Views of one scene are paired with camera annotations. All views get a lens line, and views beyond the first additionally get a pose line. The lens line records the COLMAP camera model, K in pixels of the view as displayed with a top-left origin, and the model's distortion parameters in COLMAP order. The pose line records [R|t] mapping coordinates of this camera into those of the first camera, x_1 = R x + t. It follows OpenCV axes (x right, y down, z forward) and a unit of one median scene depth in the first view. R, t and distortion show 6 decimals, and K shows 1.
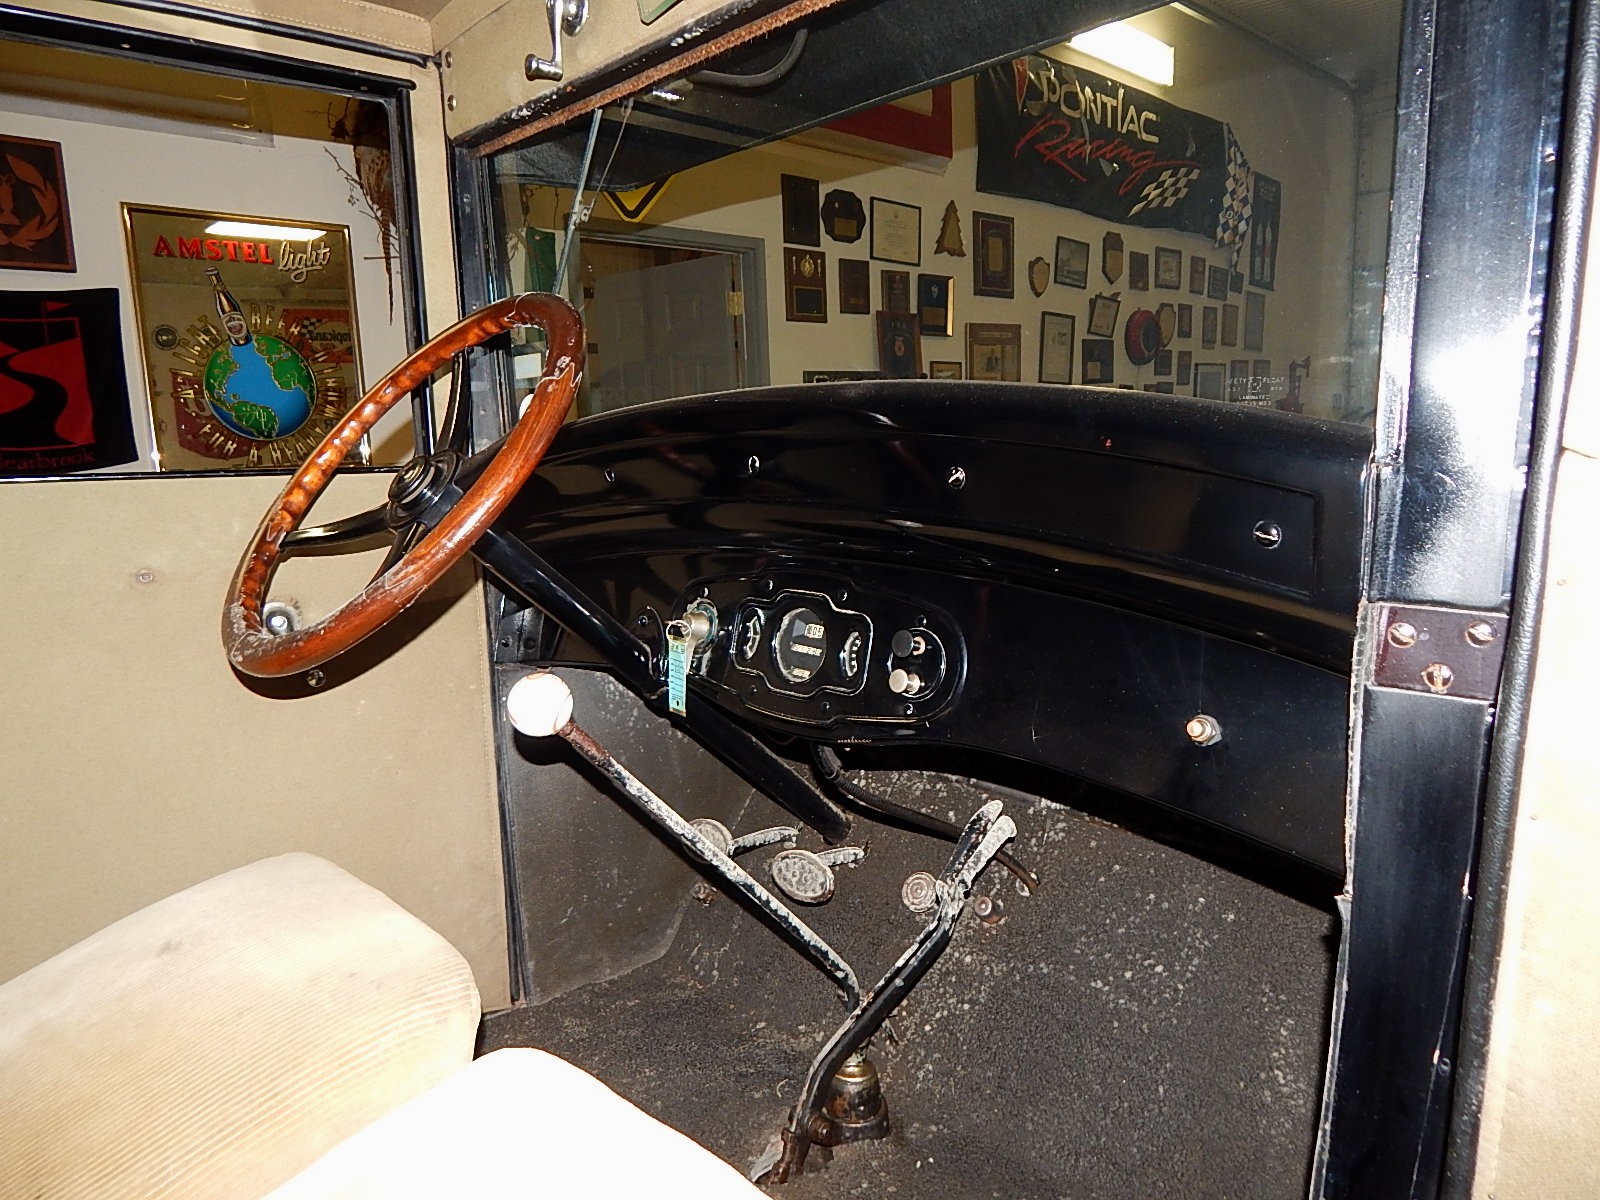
lens RADIAL K [[1048.3, 0, 800.0], [0, 1048.3, 600.0], [0, 0, 1]] dist [-0.026864, 0.000063]
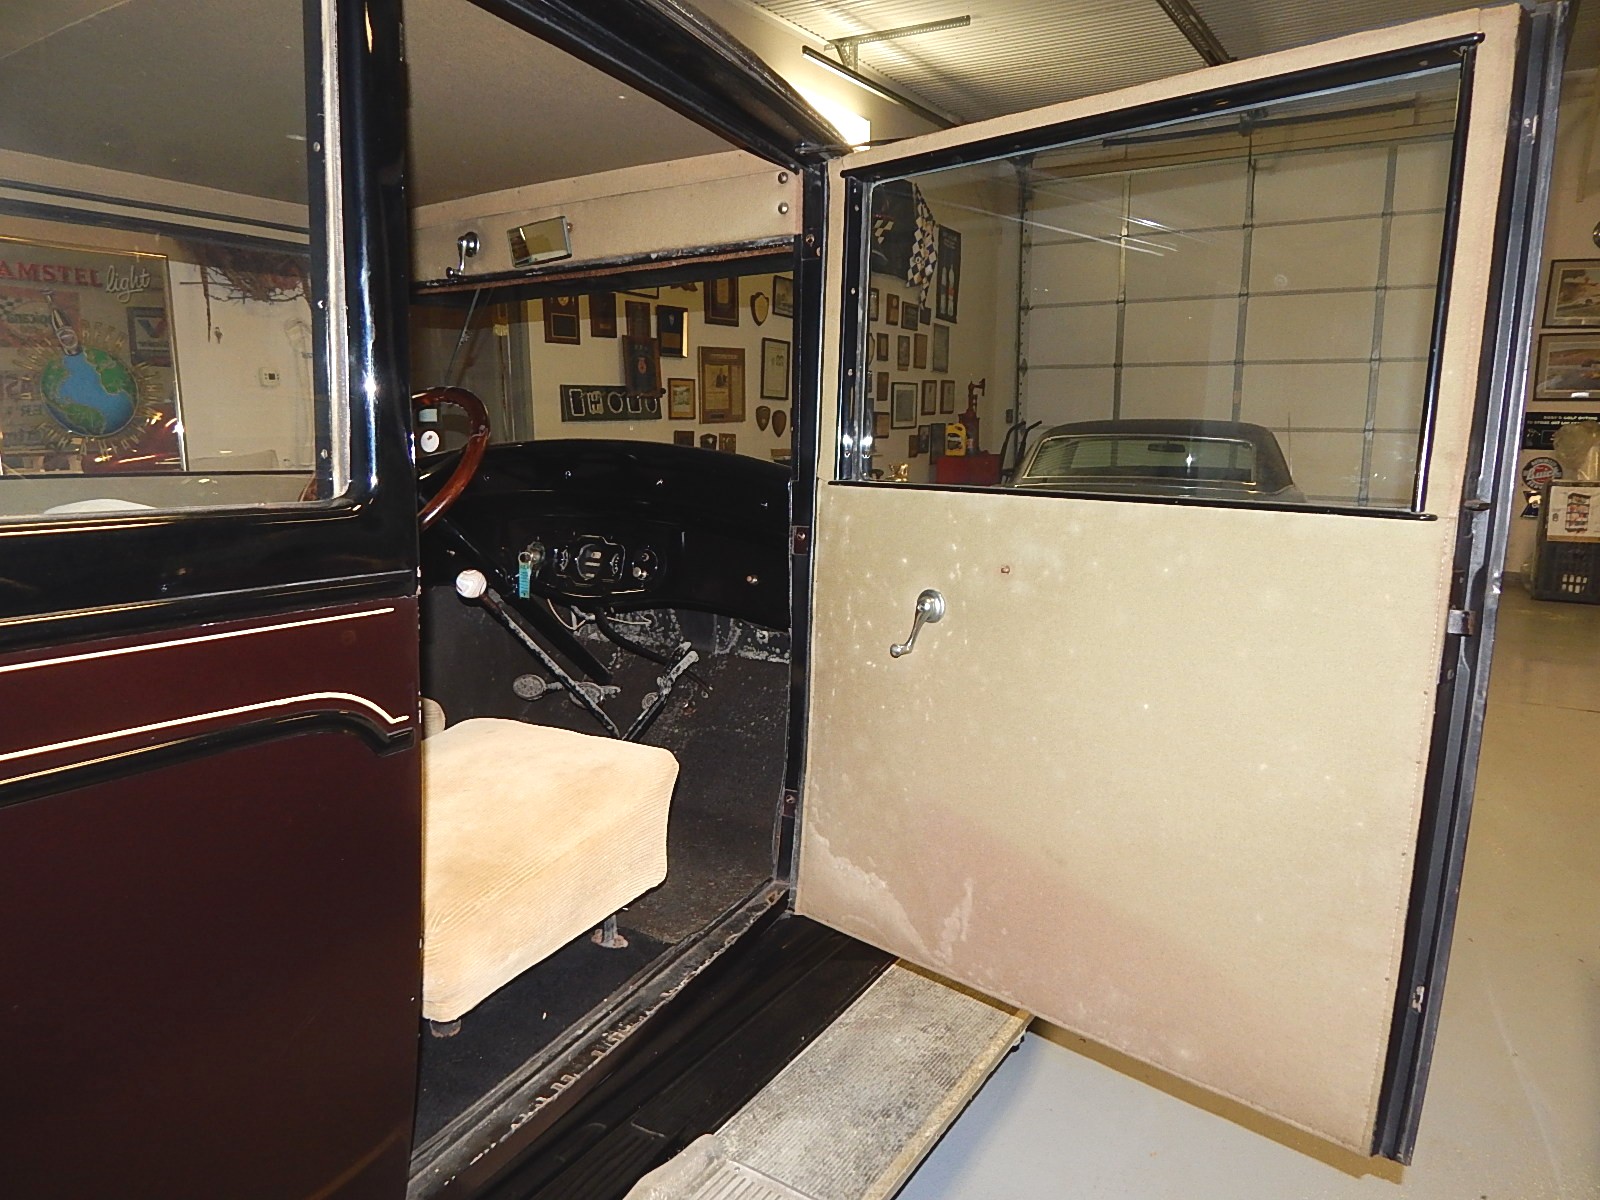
lens RADIAL K [[1049.6, 0, 798.7], [0, 1049.6, 571.7], [0, 0, 1]] dist [0.003211, 0.000220]
pose [[0.971681, -0.007833, 0.236166, -0.015386], [0.013226, 0.999686, -0.021264, 0.019604], [-0.235925, 0.023785, 0.971480, -0.193402]]
